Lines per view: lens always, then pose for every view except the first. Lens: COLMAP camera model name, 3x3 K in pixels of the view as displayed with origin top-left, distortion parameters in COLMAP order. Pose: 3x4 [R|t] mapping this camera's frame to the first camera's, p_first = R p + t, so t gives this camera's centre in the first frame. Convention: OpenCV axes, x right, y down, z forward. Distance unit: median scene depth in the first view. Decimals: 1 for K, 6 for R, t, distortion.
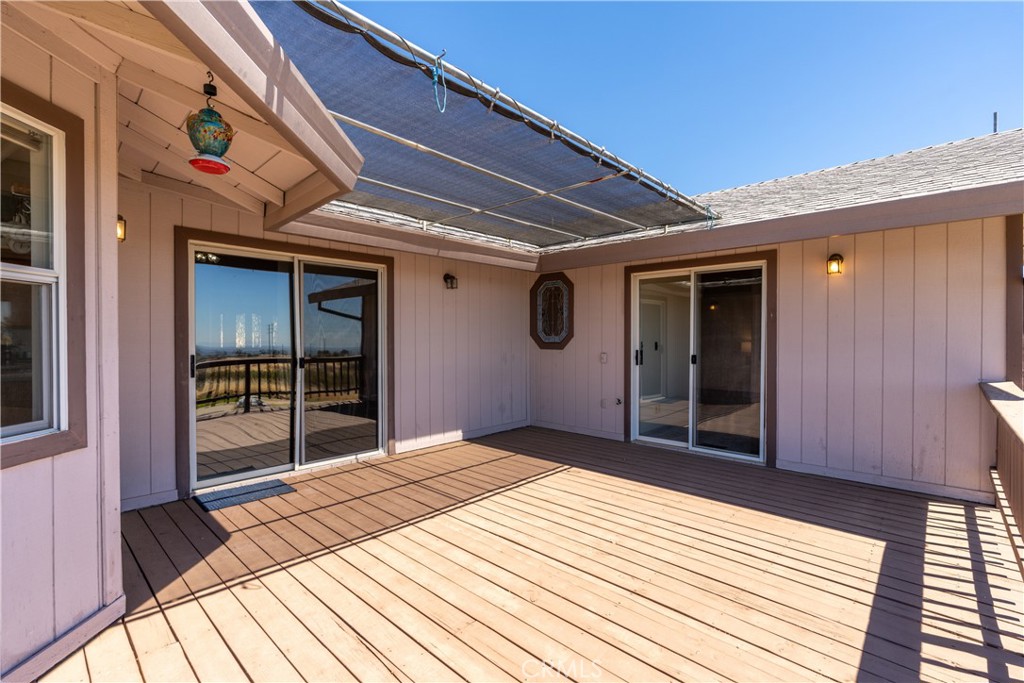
lens RADIAL K [[461.0, 0, 512.9], [0, 461.0, 341.2], [0, 0, 1]] dist [-0.000228, -0.000037]
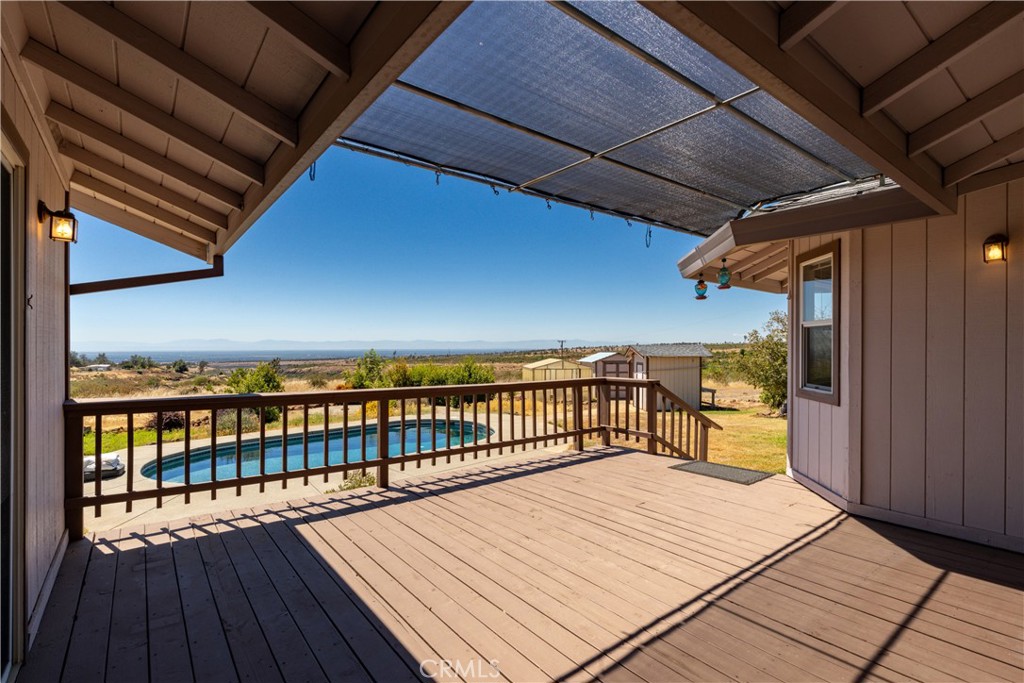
lens RADIAL K [[486.1, 0, 512.4], [0, 486.1, 346.0], [0, 0, 1]] dist [-0.002111, -0.000342]
pose [[-0.988240, 0.001009, 0.152908, 0.075668], [0.001832, 0.999985, 0.005240, -0.025044], [-0.152900, 0.005458, -0.988227, 2.106384]]
